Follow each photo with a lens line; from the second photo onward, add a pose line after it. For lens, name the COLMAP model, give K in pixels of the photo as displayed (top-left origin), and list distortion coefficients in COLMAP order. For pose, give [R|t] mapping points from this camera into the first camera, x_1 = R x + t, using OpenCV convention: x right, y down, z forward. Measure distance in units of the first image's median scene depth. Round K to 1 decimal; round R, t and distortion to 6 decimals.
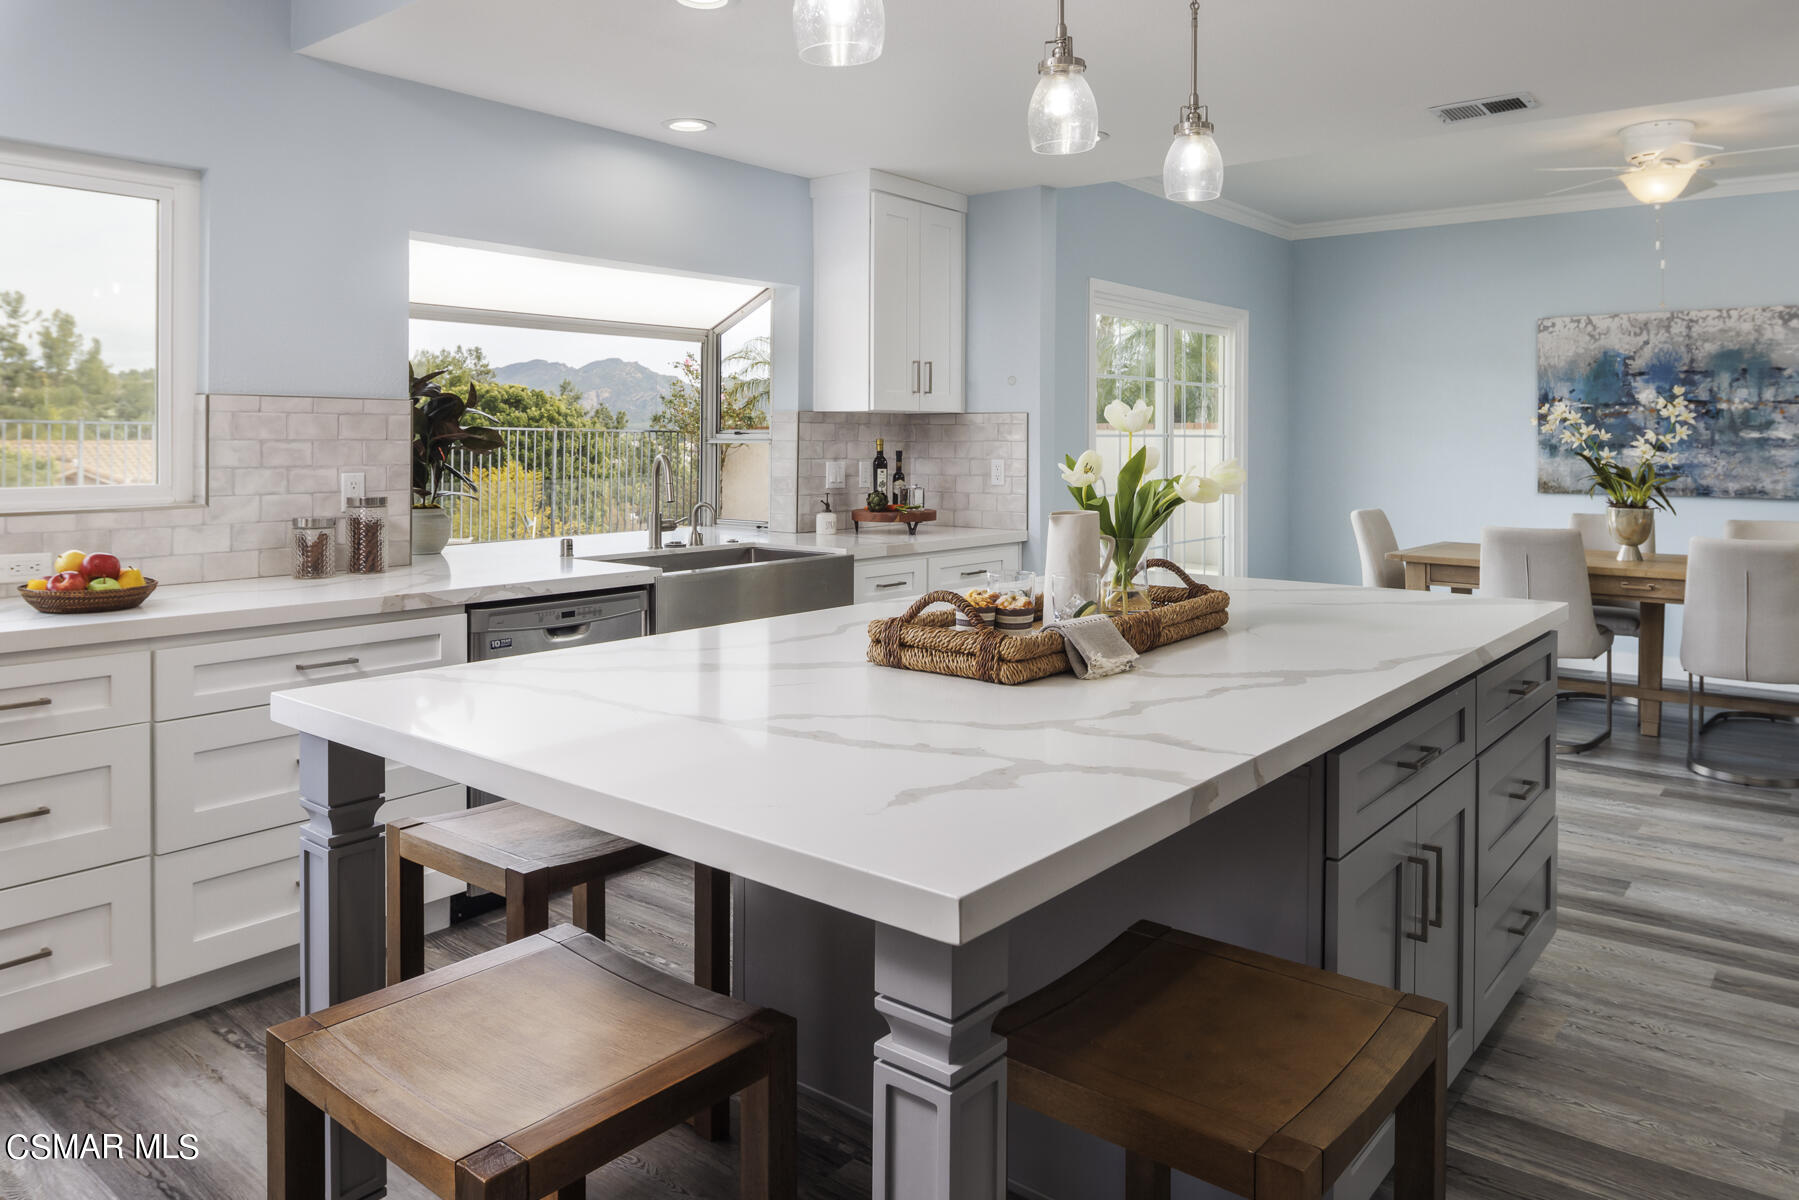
lens RADIAL K [[1242.8, 0, 904.8], [0, 1242.8, 432.8], [0, 0, 1]] dist [-0.015261, -0.002057]
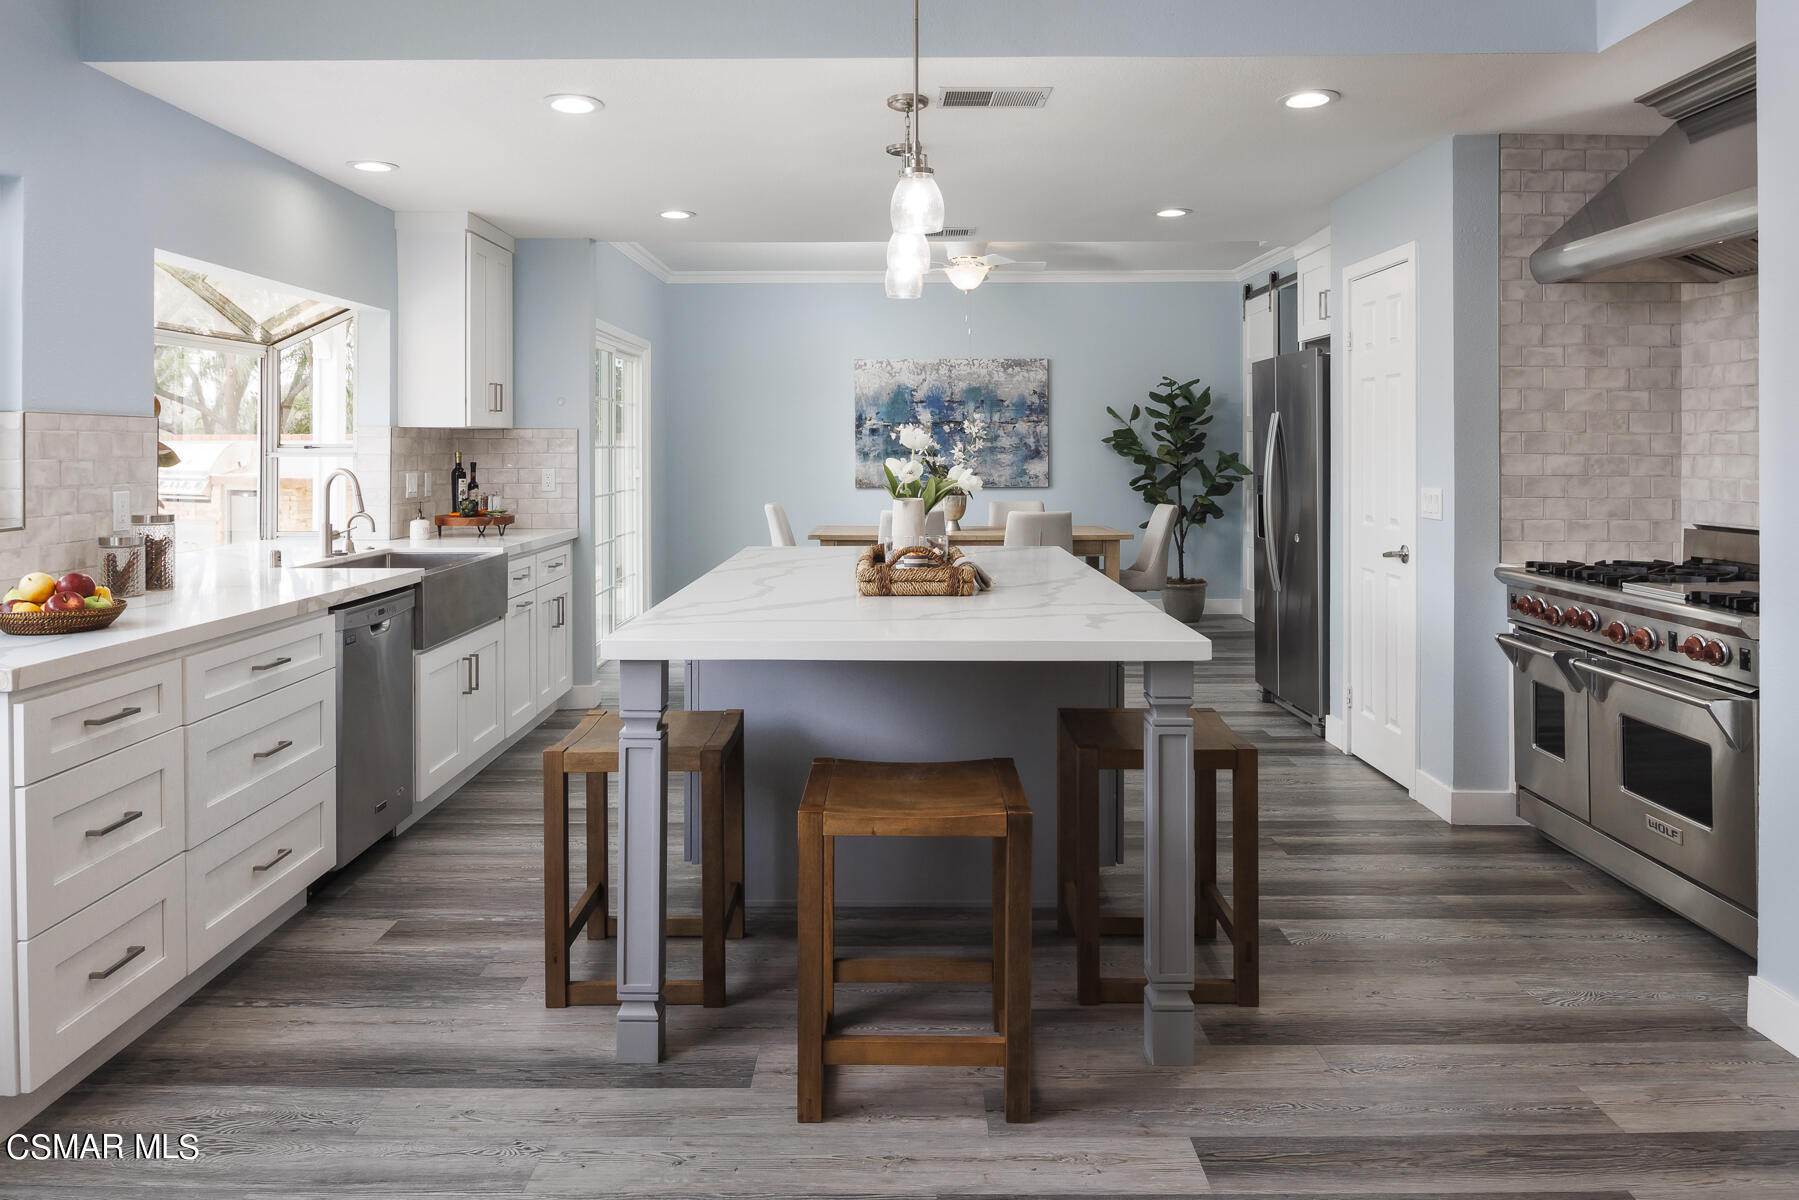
lens RADIAL K [[1242.8, 0, 904.8], [0, 1242.8, 432.8], [0, 0, 1]] dist [-0.015261, -0.002057]
pose [[0.771739, 0.003069, 0.635932, -0.428132], [0.000403, 0.999986, -0.005316, -0.006359], [-0.635940, 0.004359, 0.771726, -0.114038]]
